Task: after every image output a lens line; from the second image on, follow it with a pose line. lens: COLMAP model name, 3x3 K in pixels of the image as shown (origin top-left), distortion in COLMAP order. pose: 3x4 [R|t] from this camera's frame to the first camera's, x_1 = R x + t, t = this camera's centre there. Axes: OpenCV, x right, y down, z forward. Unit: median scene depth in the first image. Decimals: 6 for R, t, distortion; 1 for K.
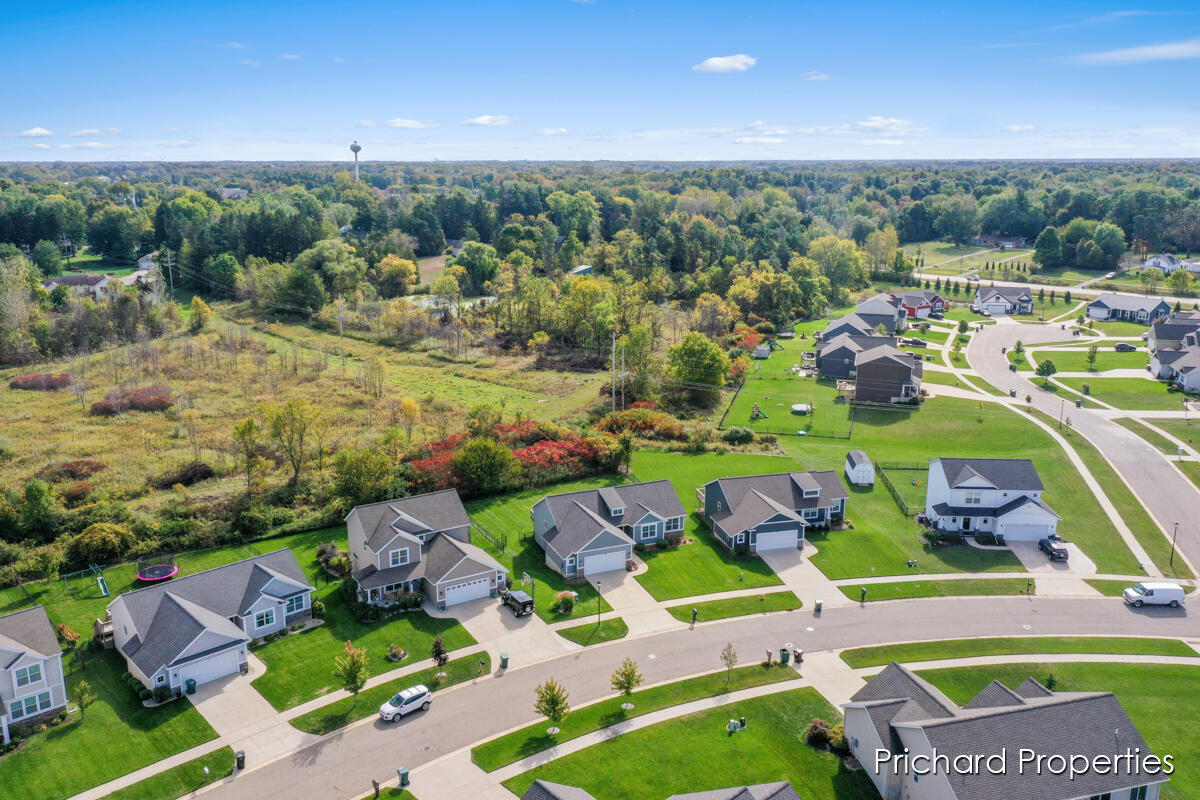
lens RADIAL K [[946.3, 0, 595.3], [0, 946.3, 400.7], [0, 0, 1]] dist [-0.002902, -0.004597]
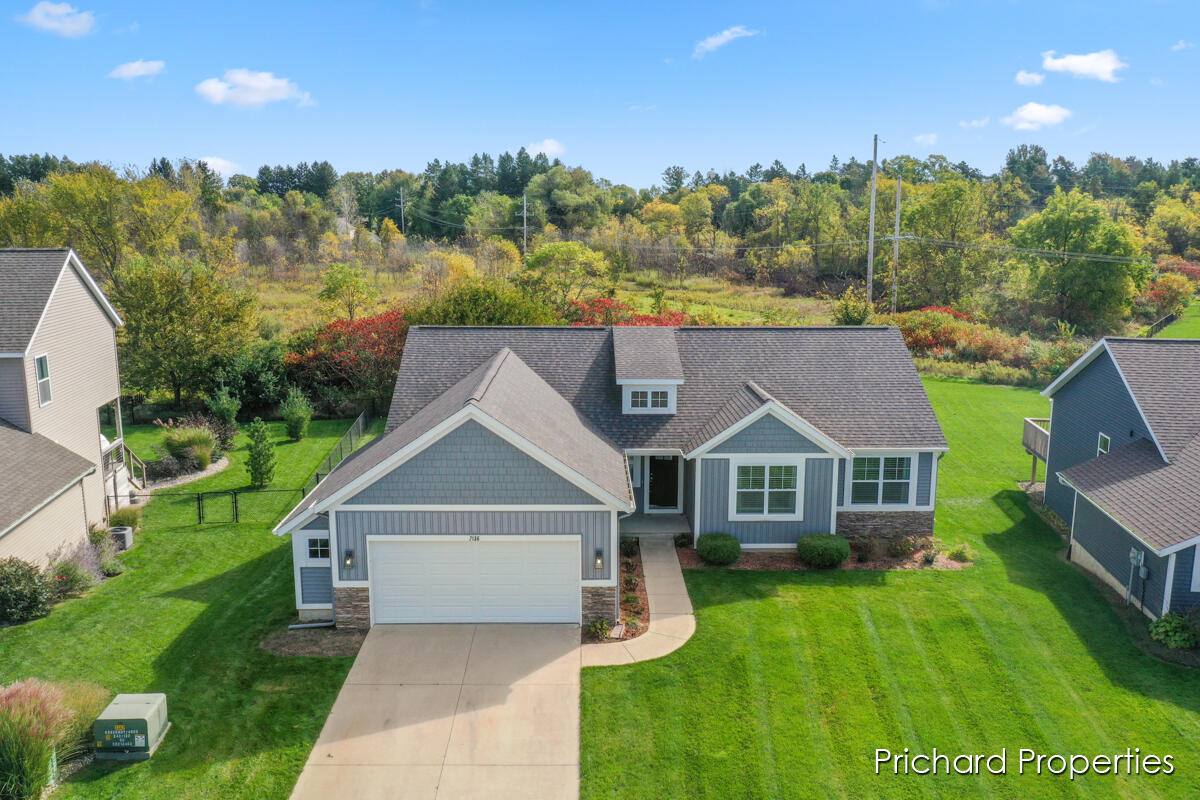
lens RADIAL K [[940.6, 0, 596.1], [0, 940.6, 397.1], [0, 0, 1]] dist [-0.004203, -0.002706]
pose [[0.926796, 0.070915, -0.368810, 0.100937], [-0.092965, 0.994769, -0.042342, 0.126310], [0.363878, 0.073529, 0.928540, 0.746757]]
